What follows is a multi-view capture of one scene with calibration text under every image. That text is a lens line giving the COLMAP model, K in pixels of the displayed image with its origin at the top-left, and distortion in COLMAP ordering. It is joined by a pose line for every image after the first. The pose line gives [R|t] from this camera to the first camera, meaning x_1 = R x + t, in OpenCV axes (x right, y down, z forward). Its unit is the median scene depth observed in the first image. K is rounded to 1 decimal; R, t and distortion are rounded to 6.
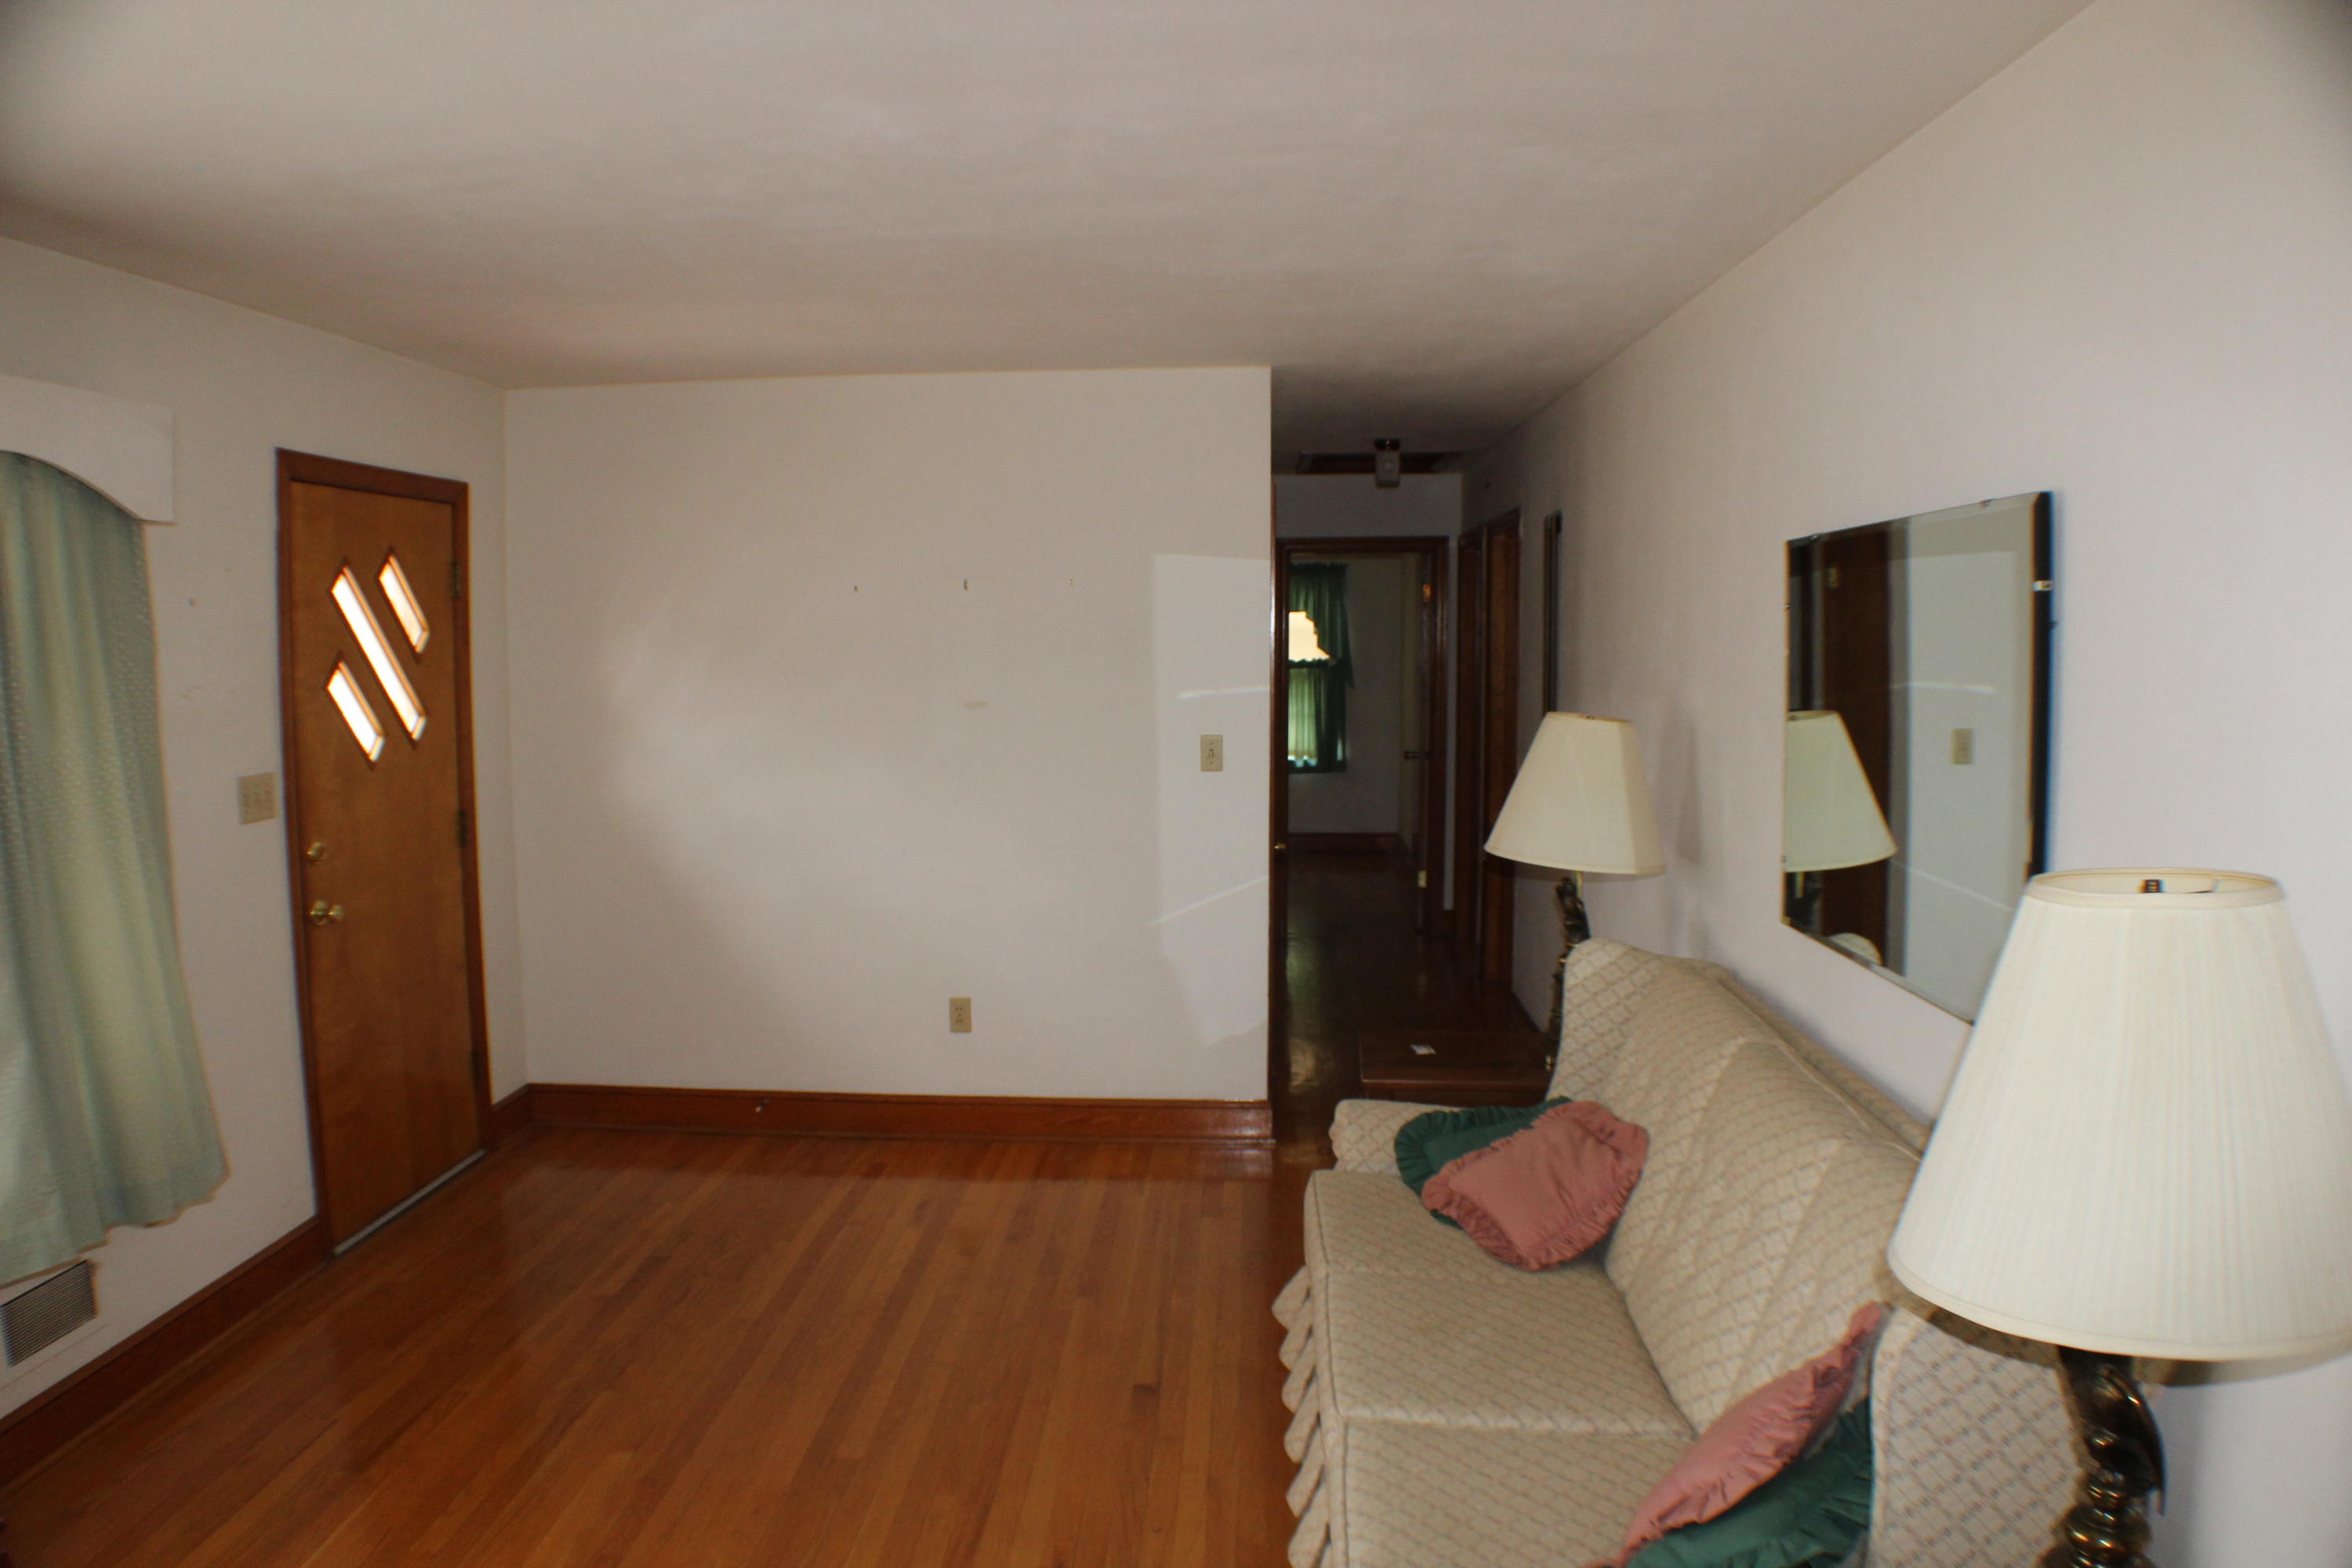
lens RADIAL K [[1657.0, 0, 1166.0], [0, 1657.0, 804.9], [0, 0, 1]] dist [-0.217053, 0.079746]
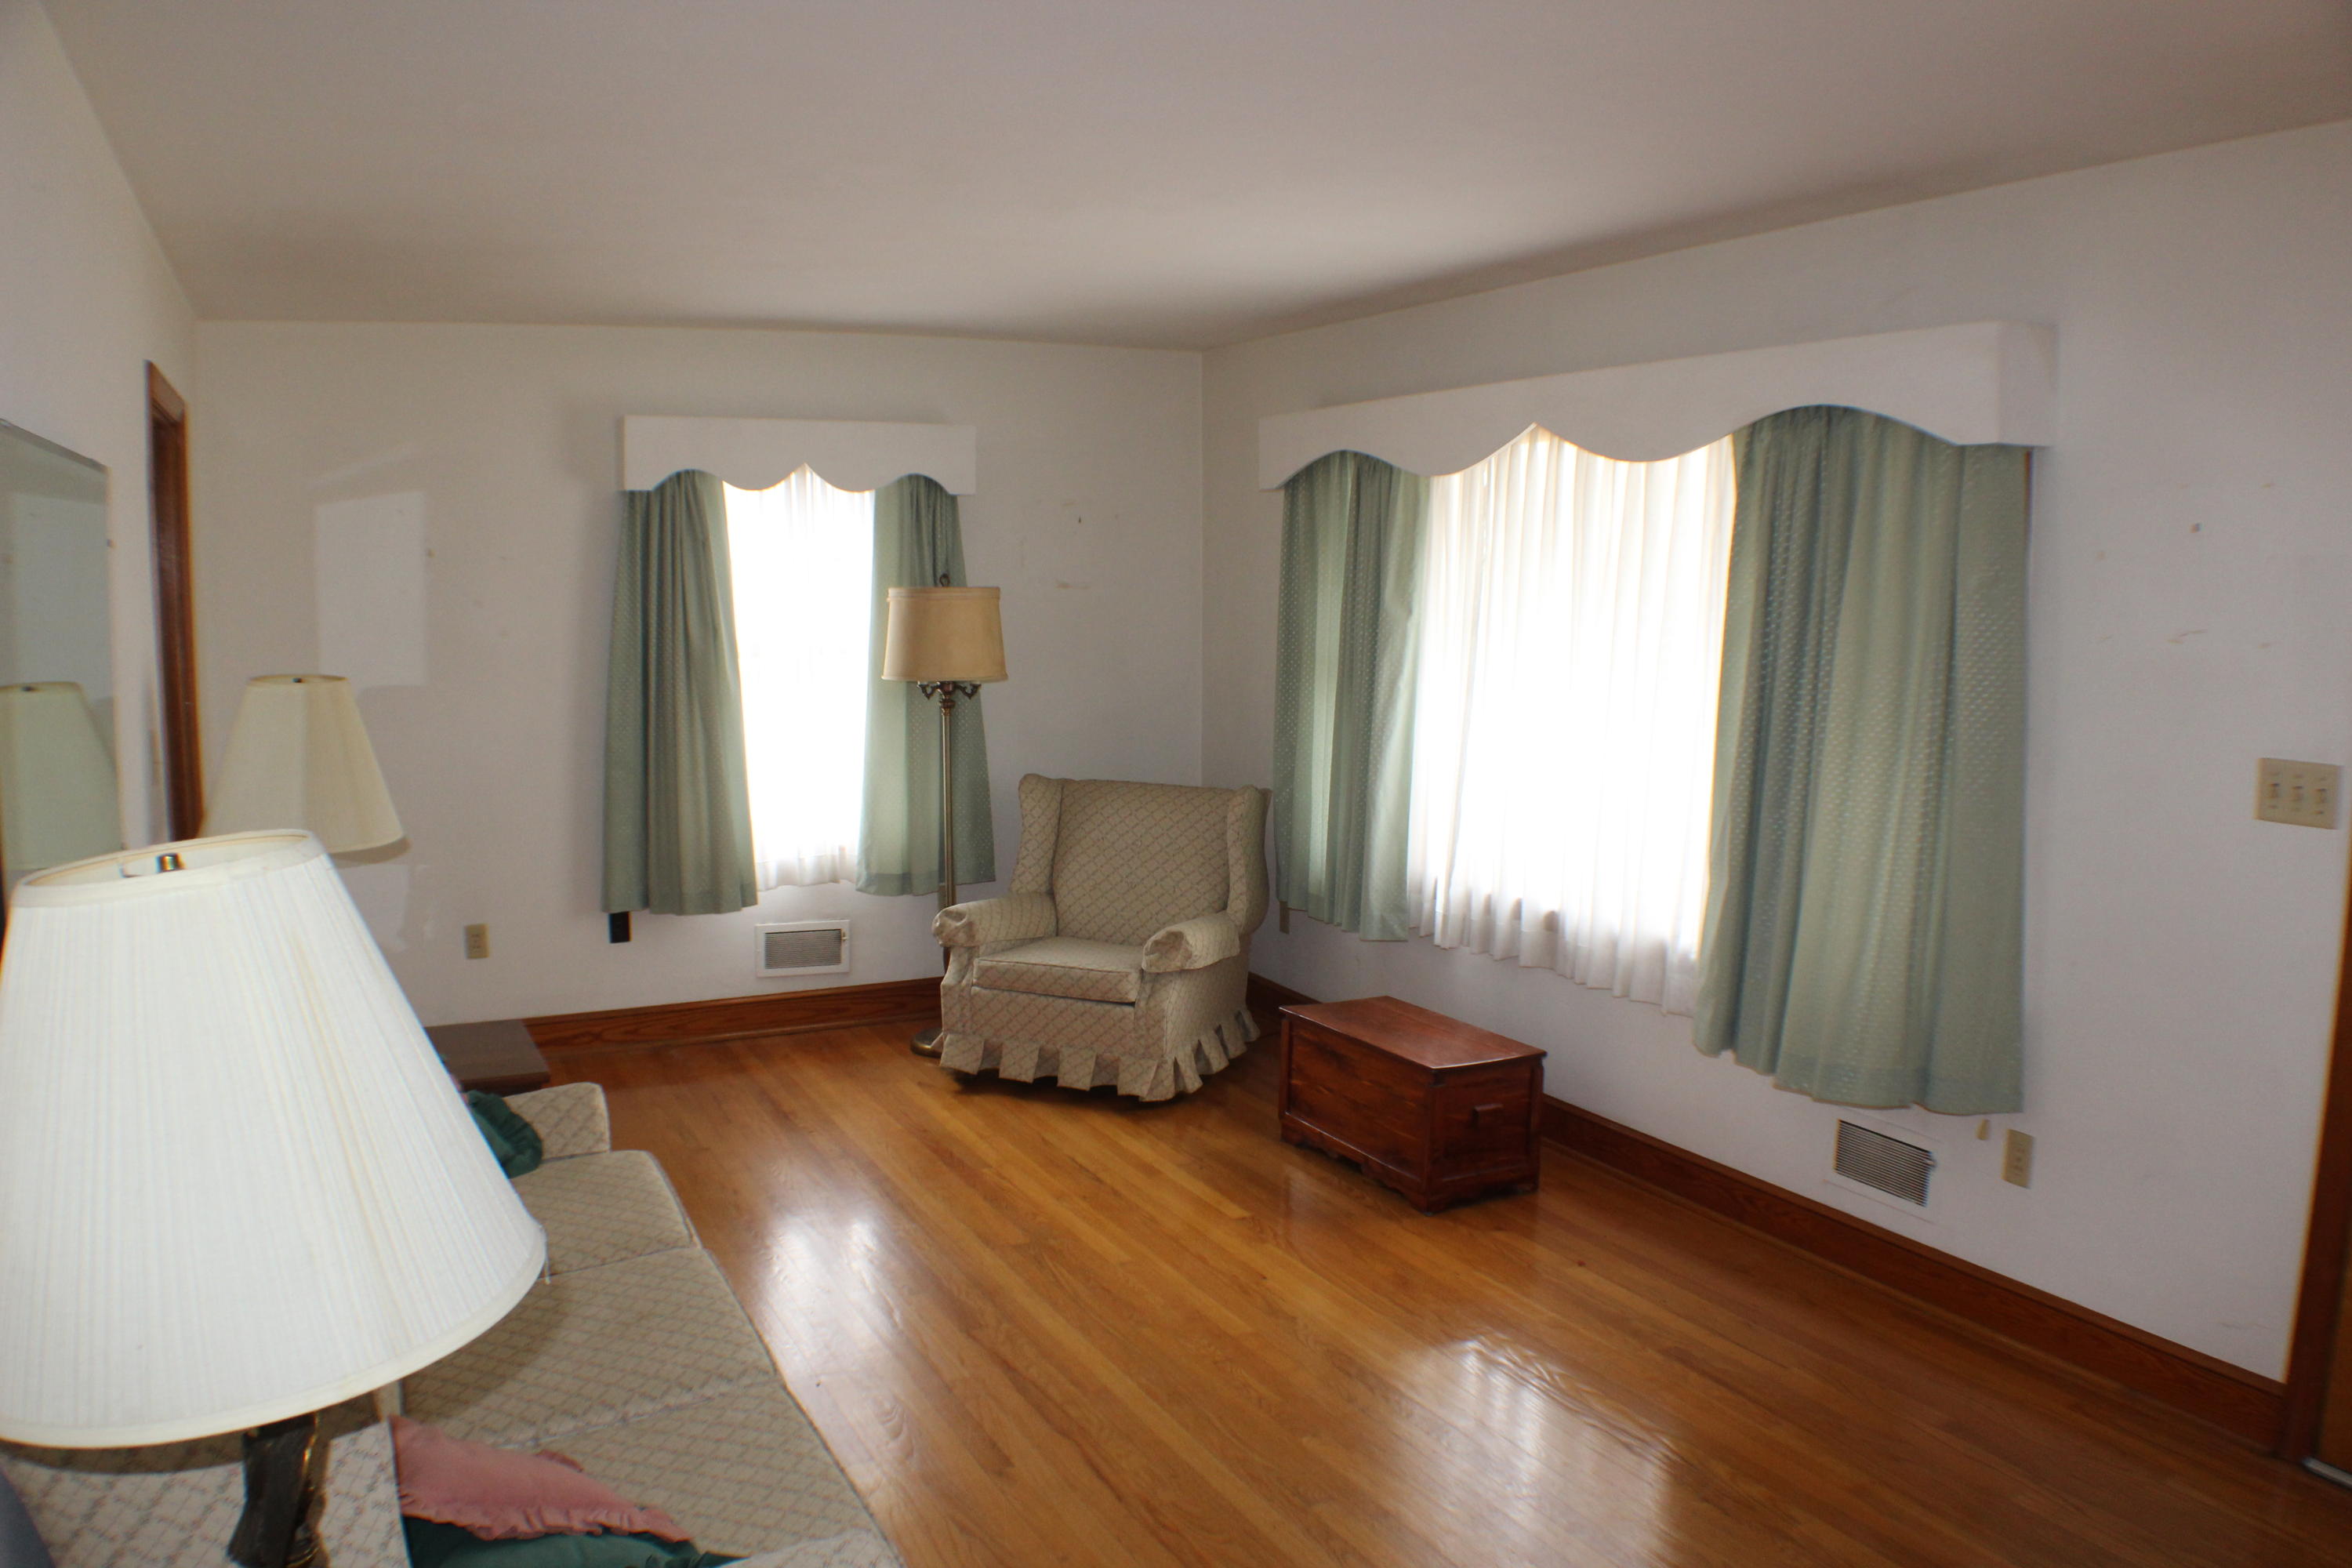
lens RADIAL K [[1728.6, 0, 1162.4], [0, 1728.6, 811.3], [0, 0, 1]] dist [-0.206464, 0.067942]
pose [[-0.847343, 0.024488, -0.530481, 0.271936], [-0.101103, 0.973227, 0.206418, -0.091193], [0.521333, 0.228540, -0.822181, 1.237927]]
